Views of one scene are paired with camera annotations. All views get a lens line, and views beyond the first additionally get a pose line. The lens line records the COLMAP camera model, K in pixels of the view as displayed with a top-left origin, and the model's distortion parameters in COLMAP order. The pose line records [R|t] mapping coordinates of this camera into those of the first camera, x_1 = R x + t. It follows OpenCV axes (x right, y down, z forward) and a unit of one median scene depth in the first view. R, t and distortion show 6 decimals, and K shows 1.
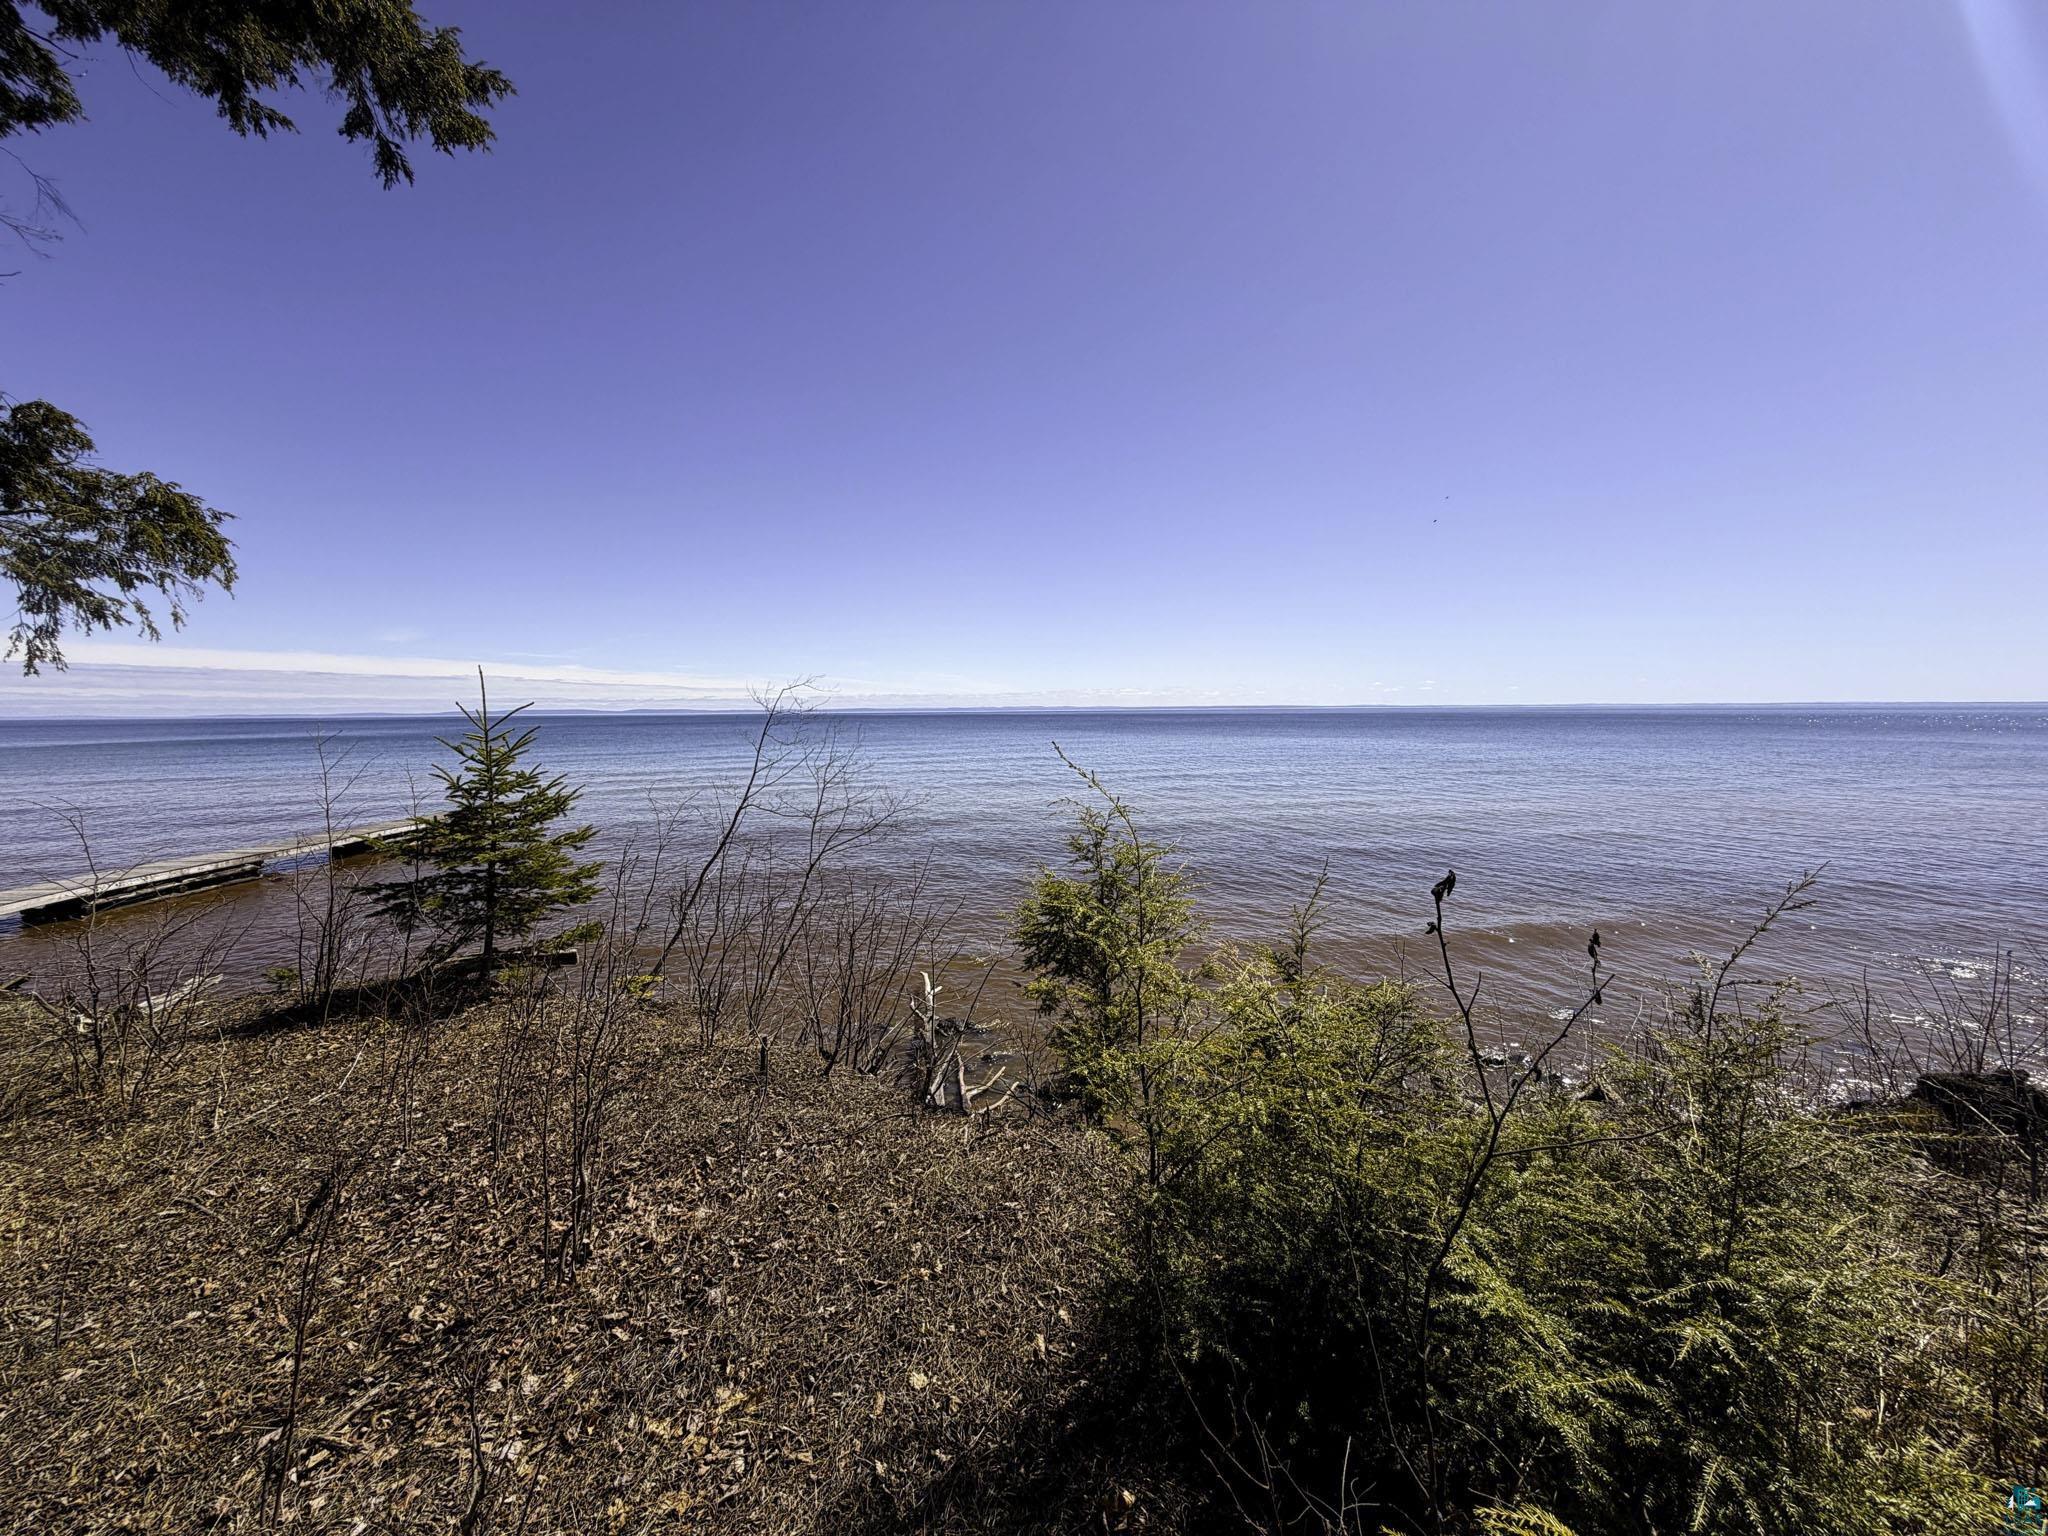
lens RADIAL K [[813.2, 0, 1017.7], [0, 813.2, 768.0], [0, 0, 1]] dist [0.005502, -0.000482]
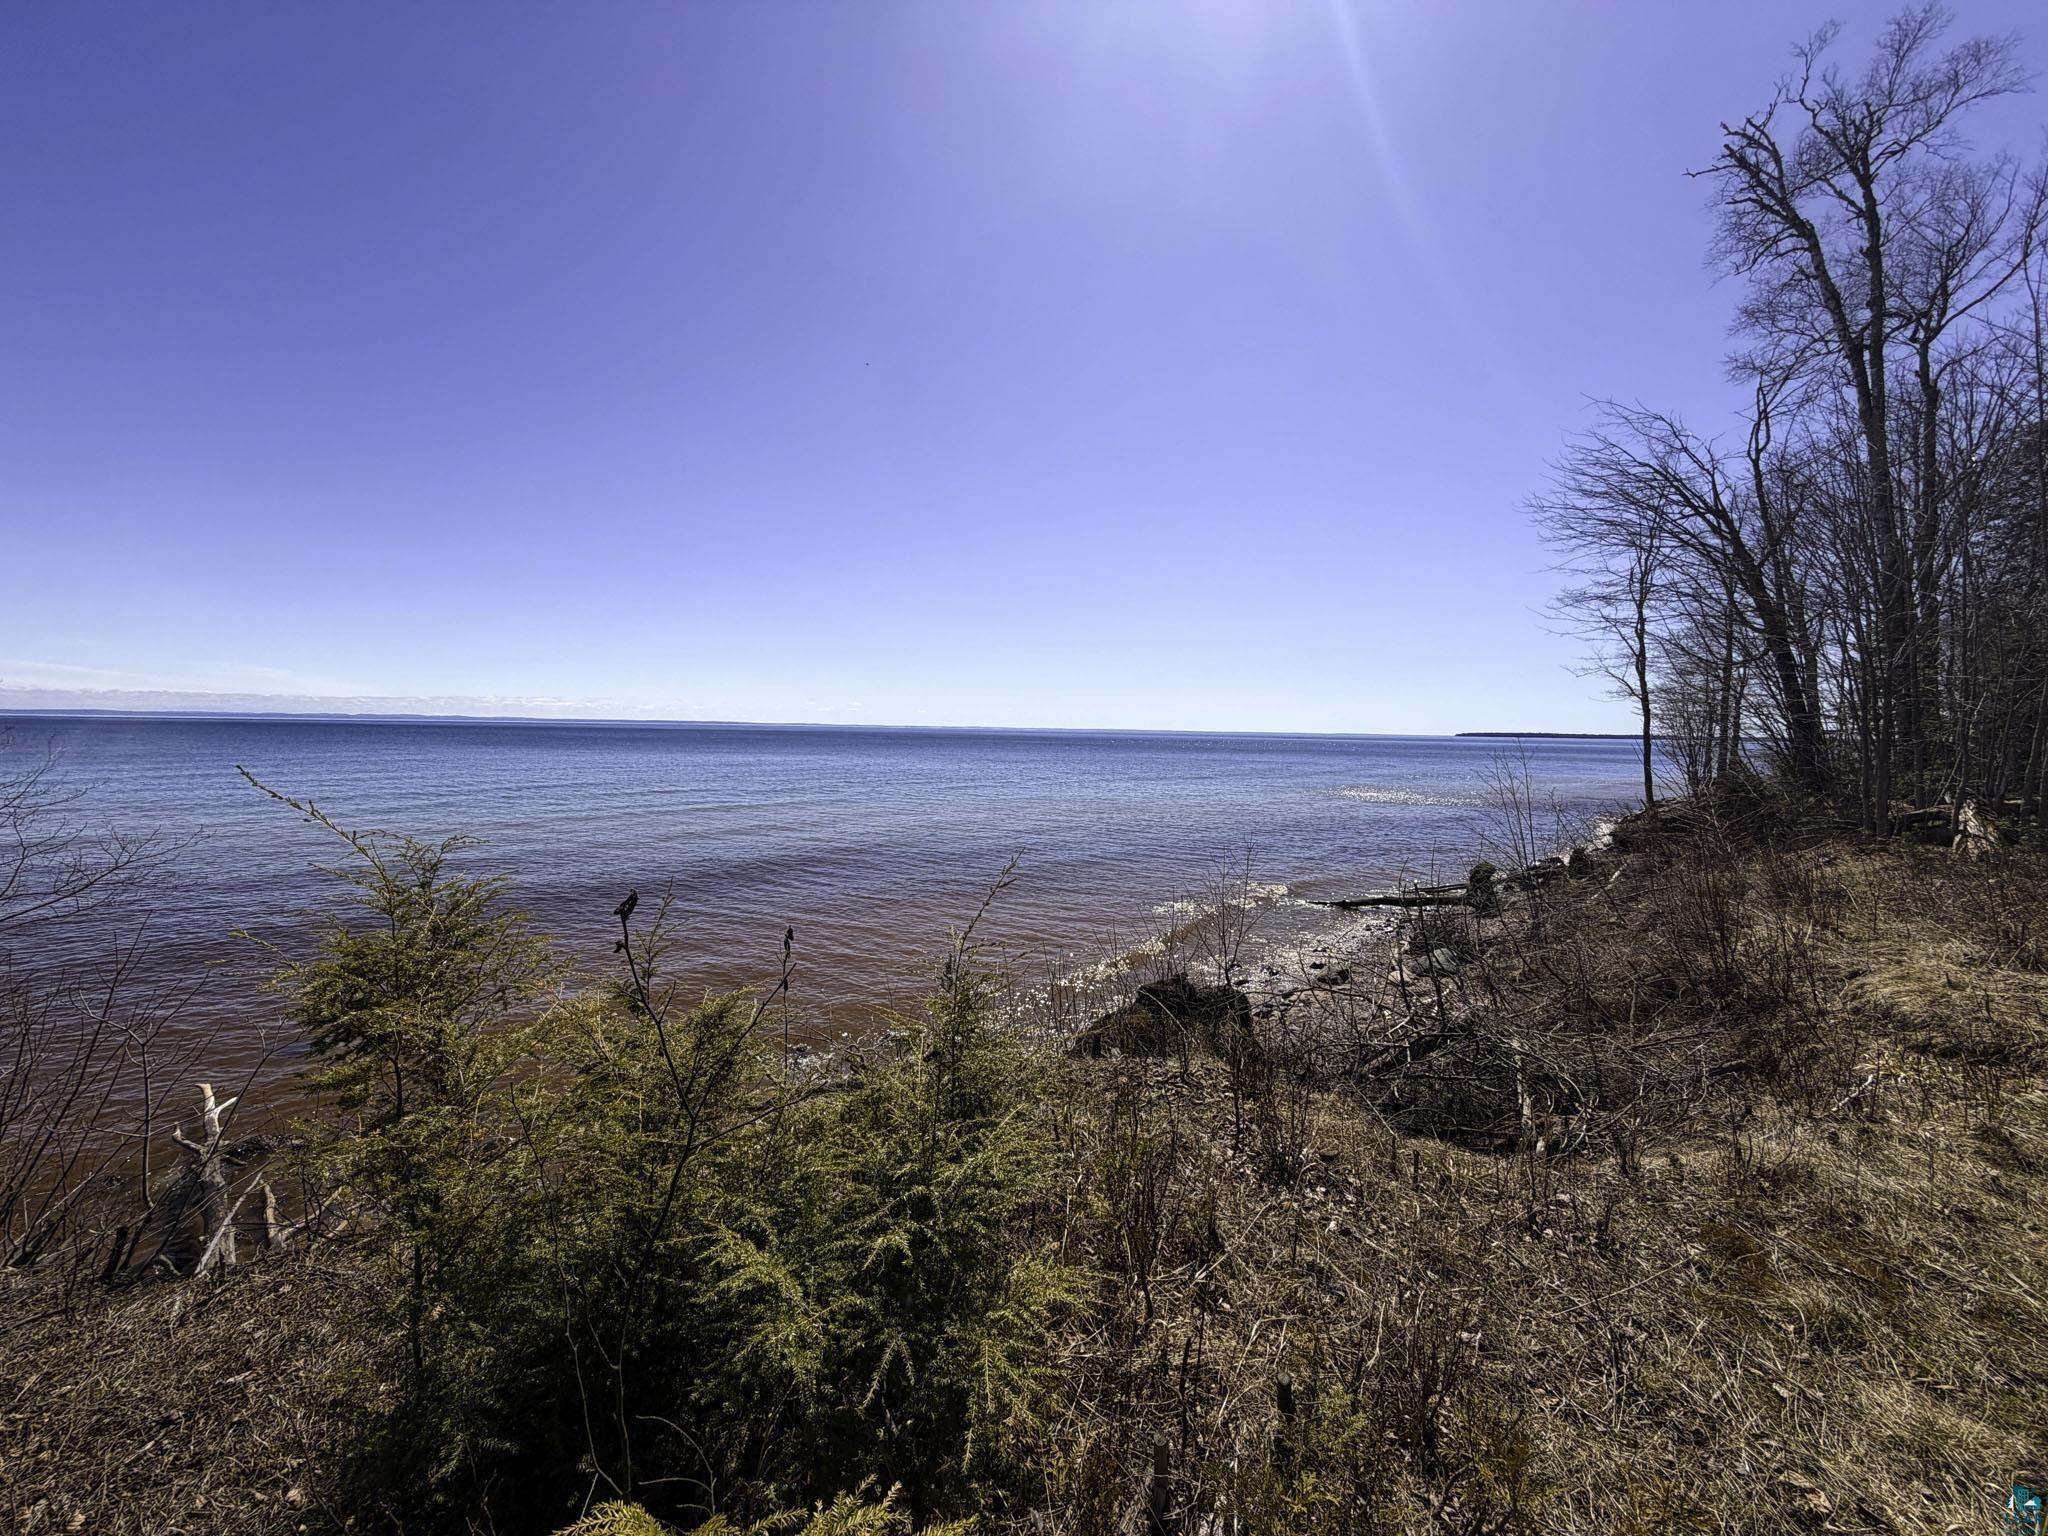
lens RADIAL K [[813.2, 0, 1020.3], [0, 813.2, 770.6], [0, 0, 1]] dist [0.005502, -0.000482]
pose [[0.791793, -0.010584, 0.610698, 0.091641], [0.021032, 0.999729, -0.009942, -0.001613], [-0.610427, 0.020717, 0.791801, -0.042971]]
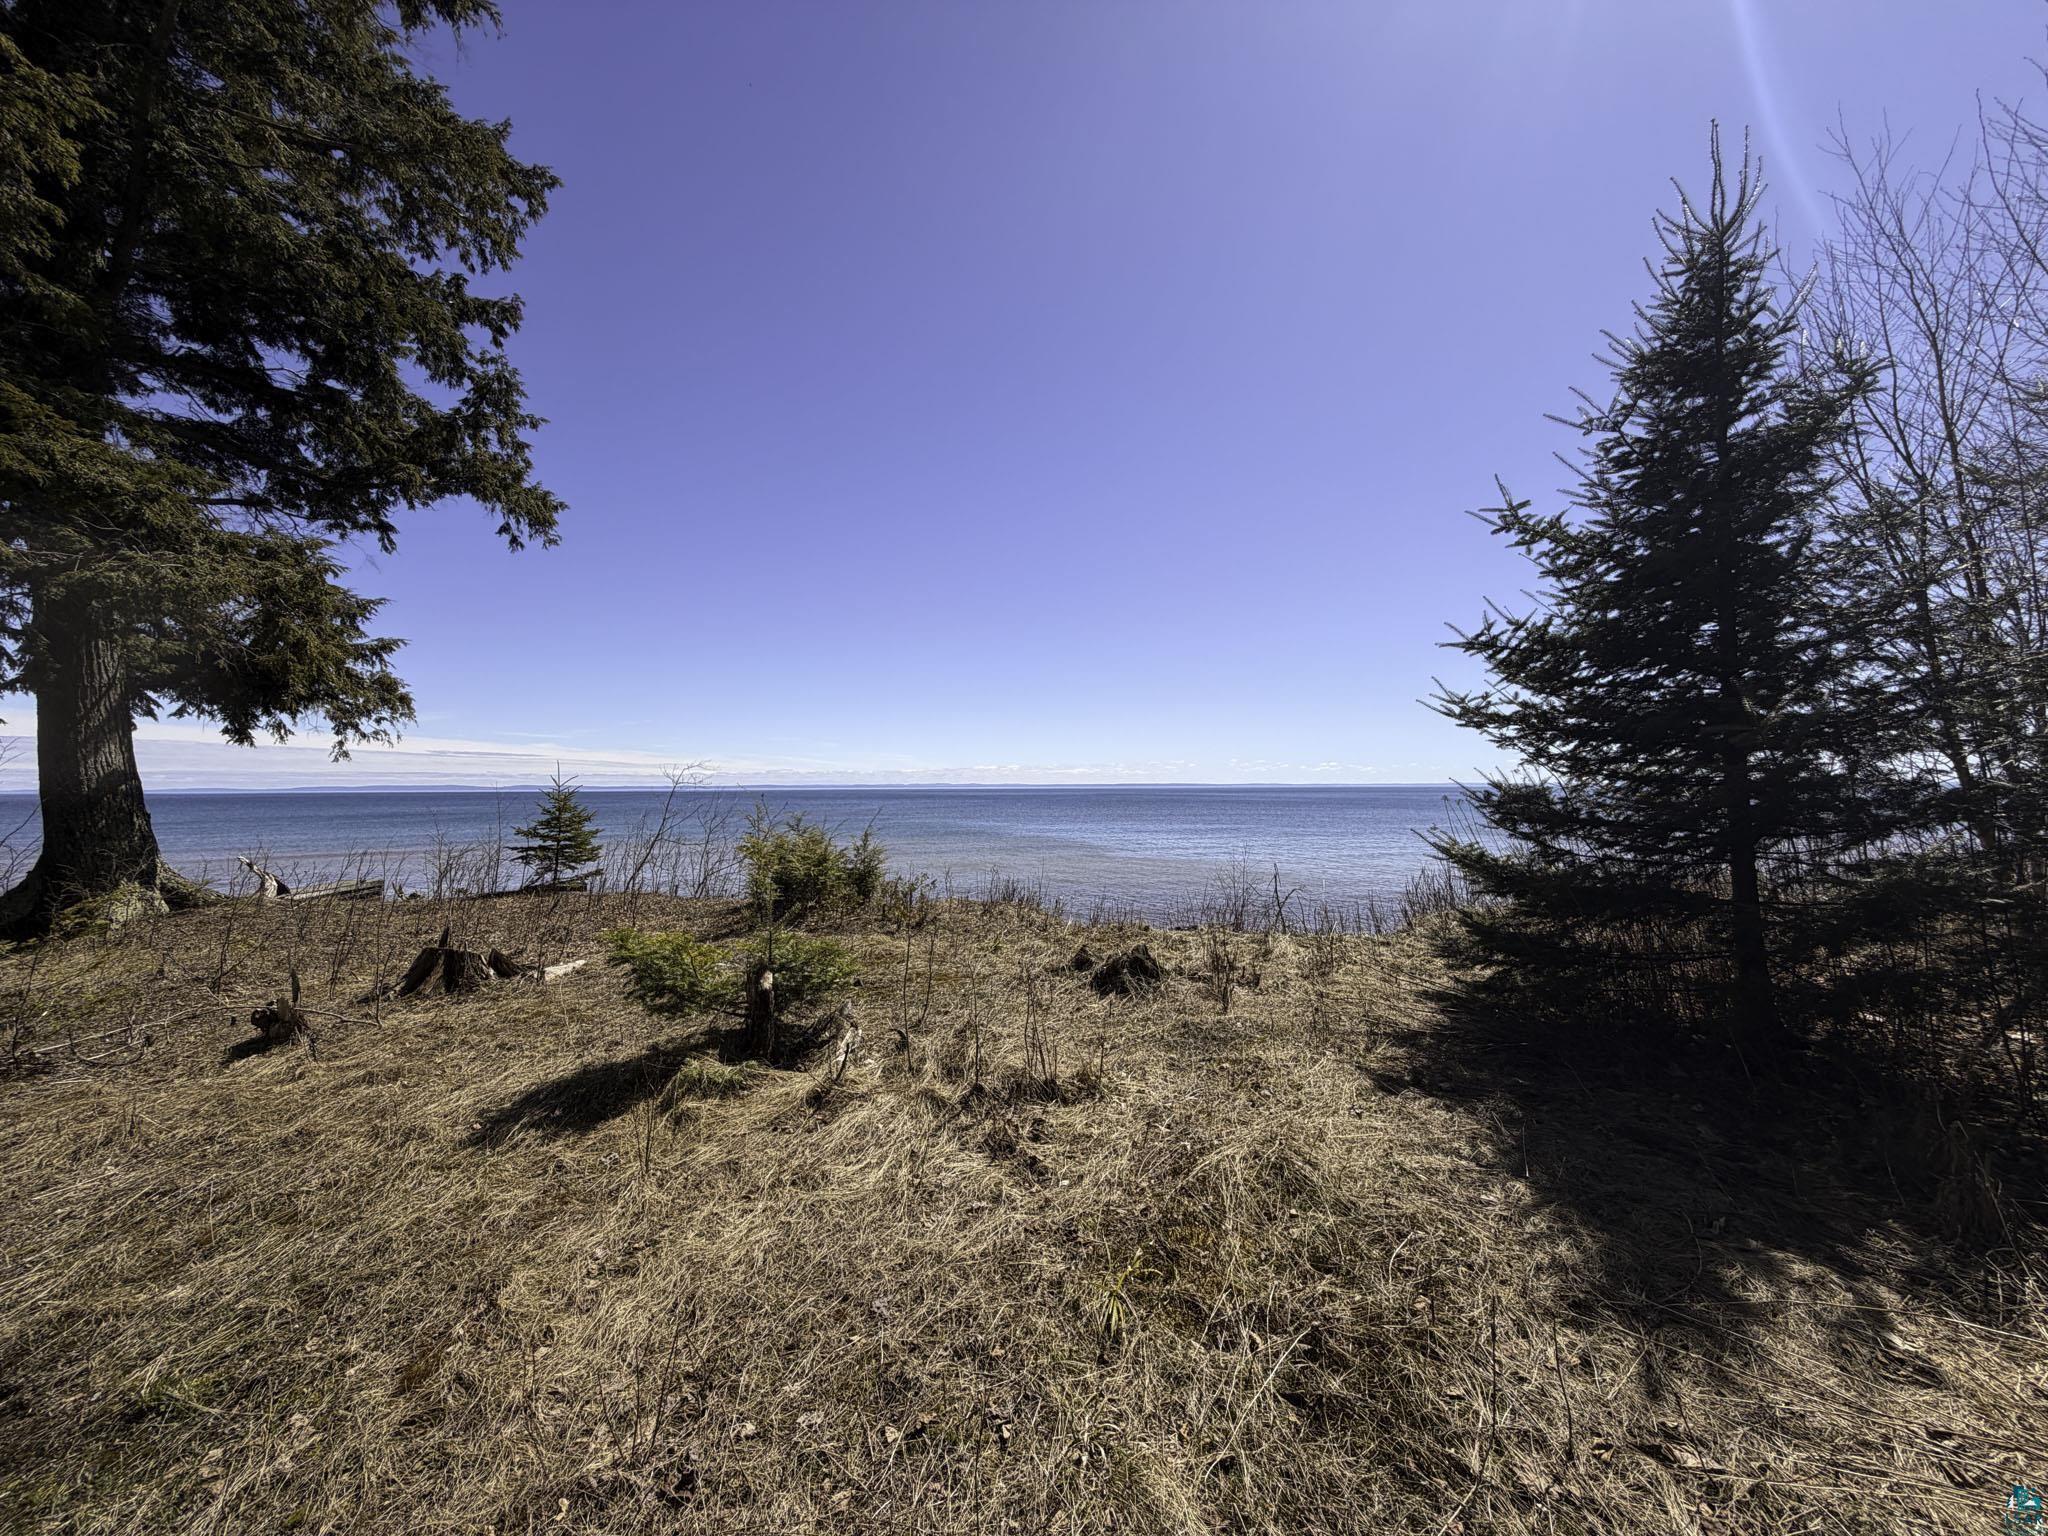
lens RADIAL K [[813.2, 0, 1022.7], [0, 813.2, 775.6], [0, 0, 1]] dist [0.005502, -0.000482]
pose [[0.992608, 0.008027, 0.121098, 0.725624], [0.002499, 0.996246, -0.086527, 0.222915], [-0.121338, 0.086190, 0.988862, -2.653335]]
